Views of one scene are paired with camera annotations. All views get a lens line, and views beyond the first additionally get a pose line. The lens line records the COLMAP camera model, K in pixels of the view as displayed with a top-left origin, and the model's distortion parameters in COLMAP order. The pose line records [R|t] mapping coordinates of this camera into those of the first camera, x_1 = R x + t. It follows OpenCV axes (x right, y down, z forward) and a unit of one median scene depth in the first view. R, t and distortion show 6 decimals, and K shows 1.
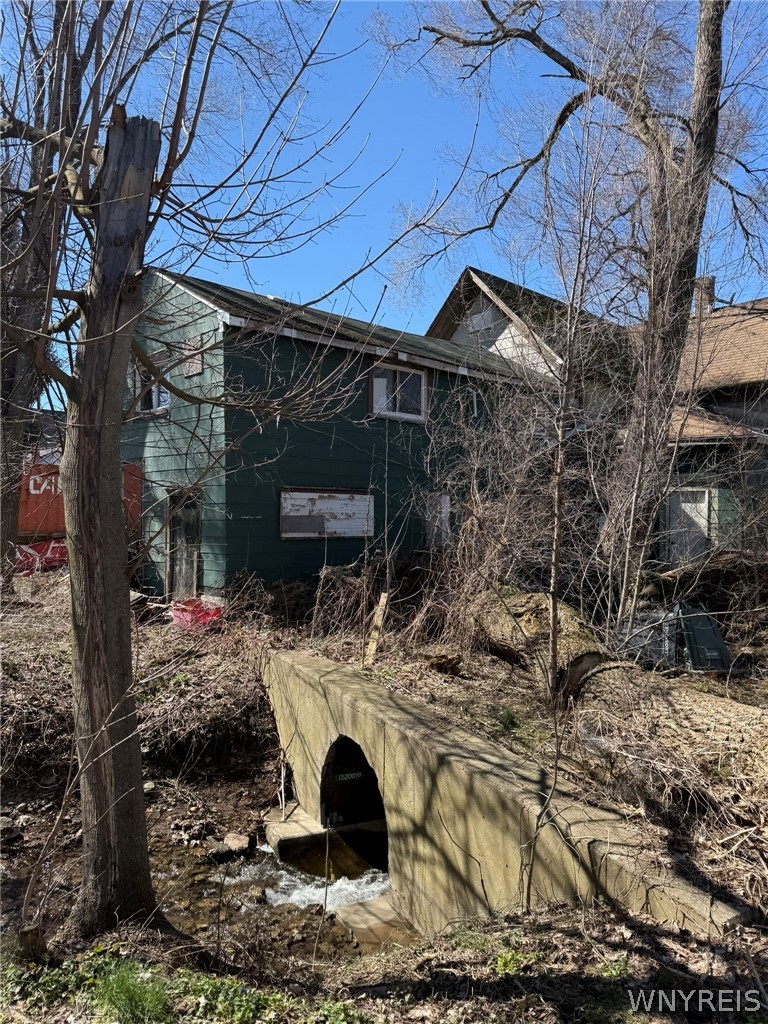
lens RADIAL K [[689.6, 0, 384.0], [0, 689.6, 512.0], [0, 0, 1]] dist [0.006874, -0.034007]
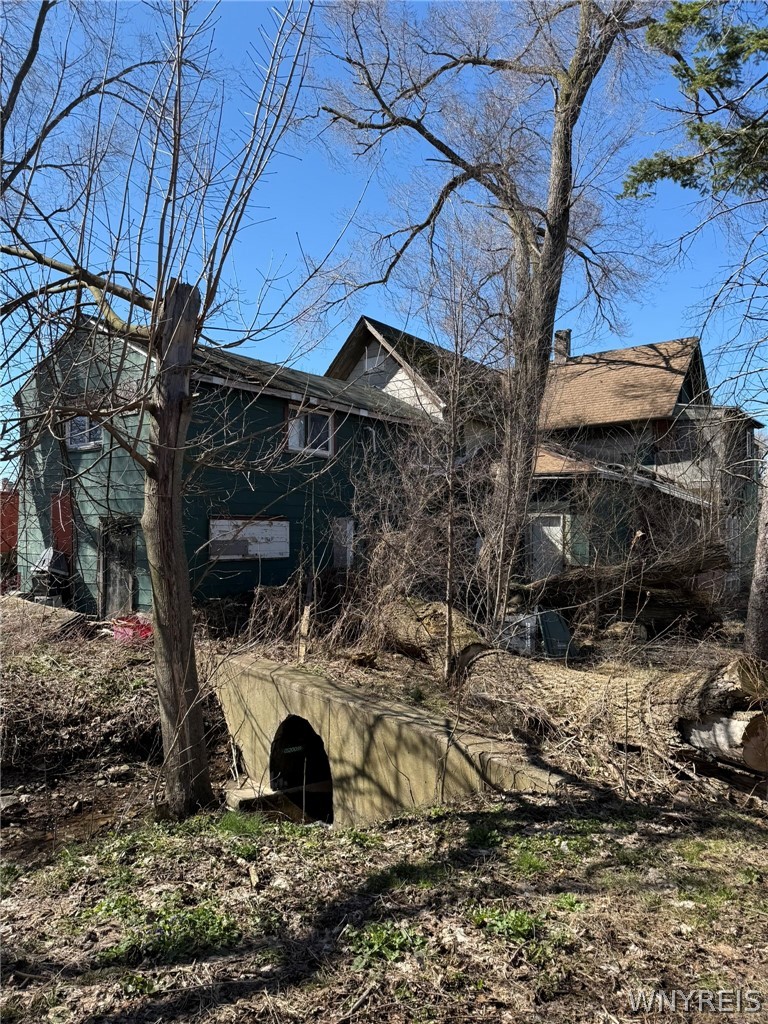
lens RADIAL K [[727.6, 0, 384.0], [0, 727.6, 512.0], [0, 0, 1]] dist [-0.000186, -0.083935]
pose [[0.983354, -0.000393, 0.181701, -0.125687], [0.003681, 0.999836, -0.017758, -0.029197], [-0.181664, 0.018132, 0.983193, -0.348295]]
